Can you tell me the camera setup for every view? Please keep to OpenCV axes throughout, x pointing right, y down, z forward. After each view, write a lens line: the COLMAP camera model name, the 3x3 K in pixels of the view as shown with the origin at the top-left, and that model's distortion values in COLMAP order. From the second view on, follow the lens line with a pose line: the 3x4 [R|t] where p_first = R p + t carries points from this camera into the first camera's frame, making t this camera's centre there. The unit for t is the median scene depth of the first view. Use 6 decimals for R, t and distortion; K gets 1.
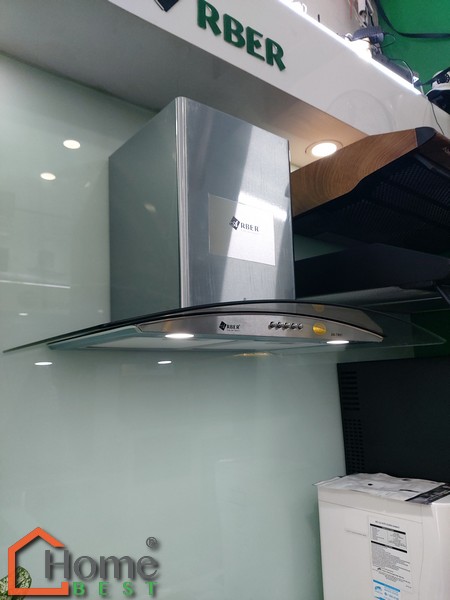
lens RADIAL K [[472.3, 0, 225.0], [0, 472.3, 300.0], [0, 0, 1]] dist [-0.010926, 0.014426]
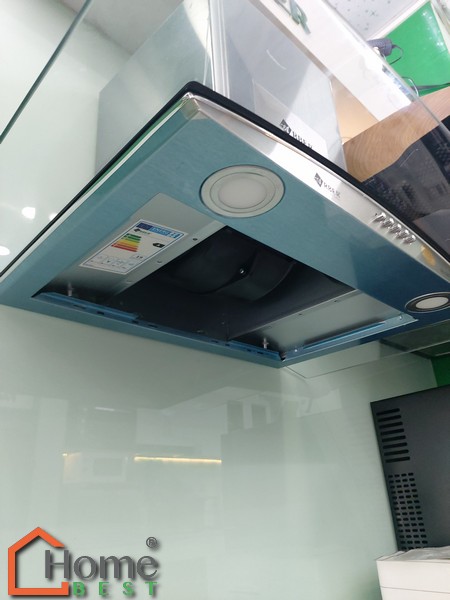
lens RADIAL K [[464.6, 0, 235.2], [0, 464.6, 301.1], [0, 0, 1]] dist [0.041334, -0.073201]
pose [[0.992855, 0.016543, 0.118171, -0.108418], [0.013436, 0.968546, -0.248473, 0.213724], [-0.118565, 0.248286, 0.961403, 0.314017]]
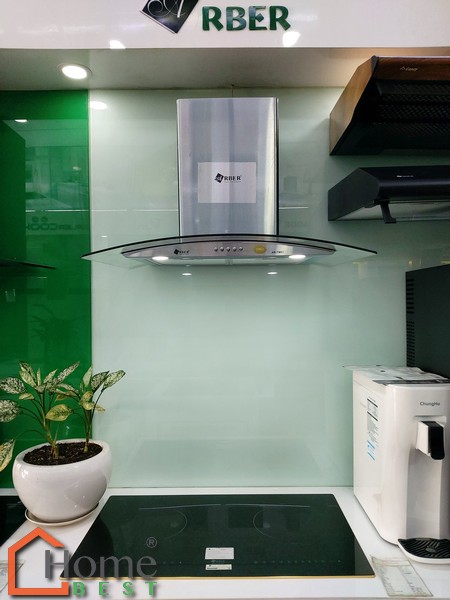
lens RADIAL K [[472.3, 0, 225.0], [0, 472.3, 300.0], [0, 0, 1]] dist [-0.010926, 0.014426]
pose [[0.785030, 0.023290, -0.619020, 0.773013], [0.095067, 0.982925, 0.157544, -0.016594], [0.612119, -0.182526, 0.769412, -0.145089]]
